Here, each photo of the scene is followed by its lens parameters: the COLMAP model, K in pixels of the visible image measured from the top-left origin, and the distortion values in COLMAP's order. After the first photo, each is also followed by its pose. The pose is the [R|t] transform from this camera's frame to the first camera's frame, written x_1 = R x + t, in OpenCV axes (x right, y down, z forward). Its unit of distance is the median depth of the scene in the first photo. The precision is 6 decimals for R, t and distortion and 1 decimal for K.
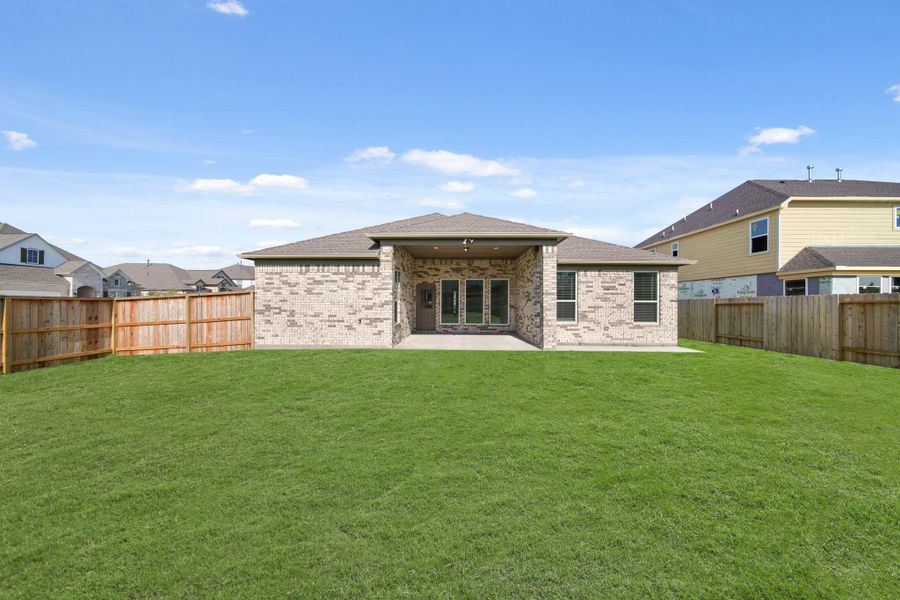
lens RADIAL K [[321.4, 0, 452.5], [0, 321.4, 298.5], [0, 0, 1]] dist [0.000407, 0.000032]
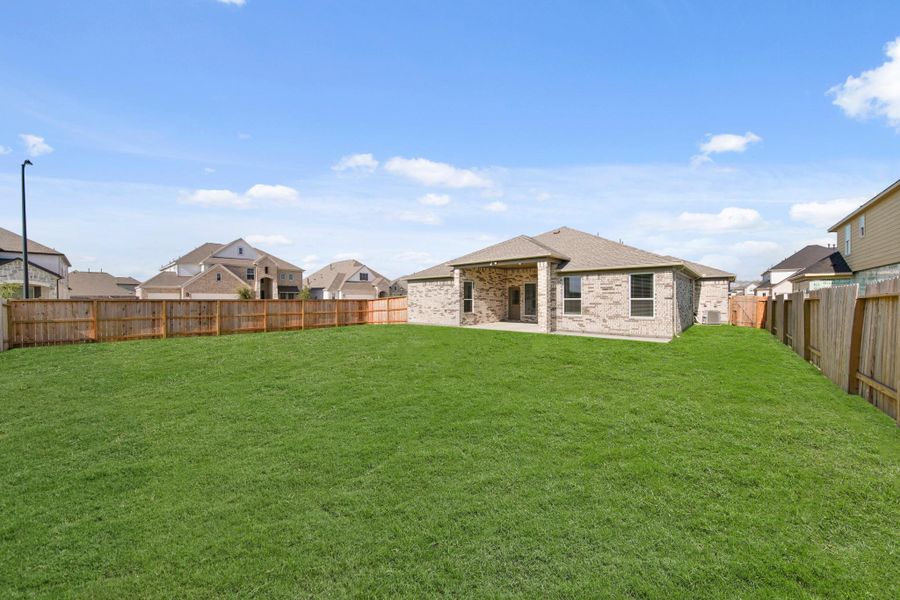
lens RADIAL K [[321.4, 0, 452.5], [0, 321.4, 298.5], [0, 0, 1]] dist [0.000407, 0.000032]
pose [[0.767715, -0.009038, -0.640727, 0.827461], [0.019009, 0.999782, 0.008674, -0.015781], [0.640509, -0.018839, 0.767720, -0.353310]]
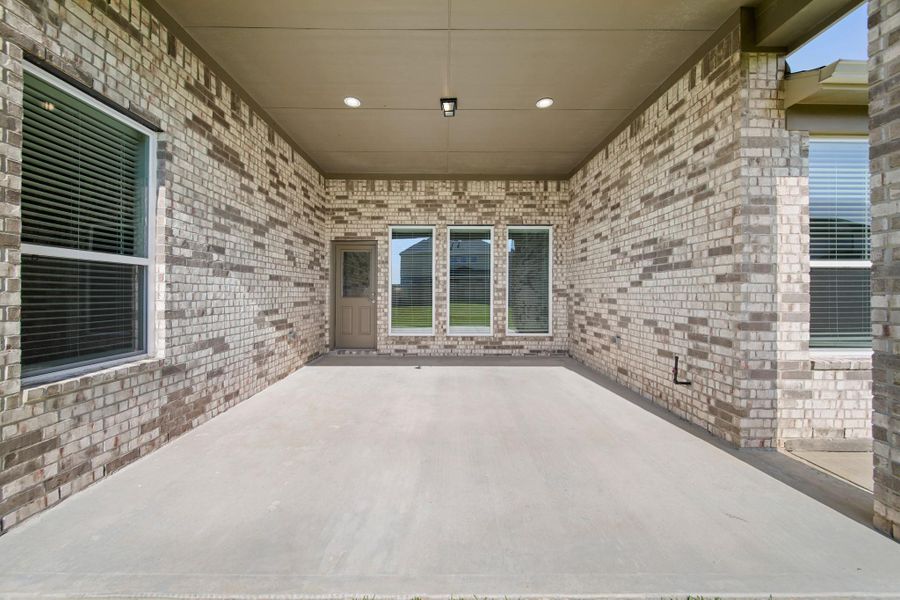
lens RADIAL K [[326.6, 0, 447.8], [0, 326.6, 292.5], [0, 0, 1]] dist [0.000019, 0.000001]
pose [[0.999502, -0.001906, 0.031500, 0.034891], [0.001426, 0.999883, 0.015243, 0.024721], [-0.031526, -0.015191, 0.999387, 0.766181]]
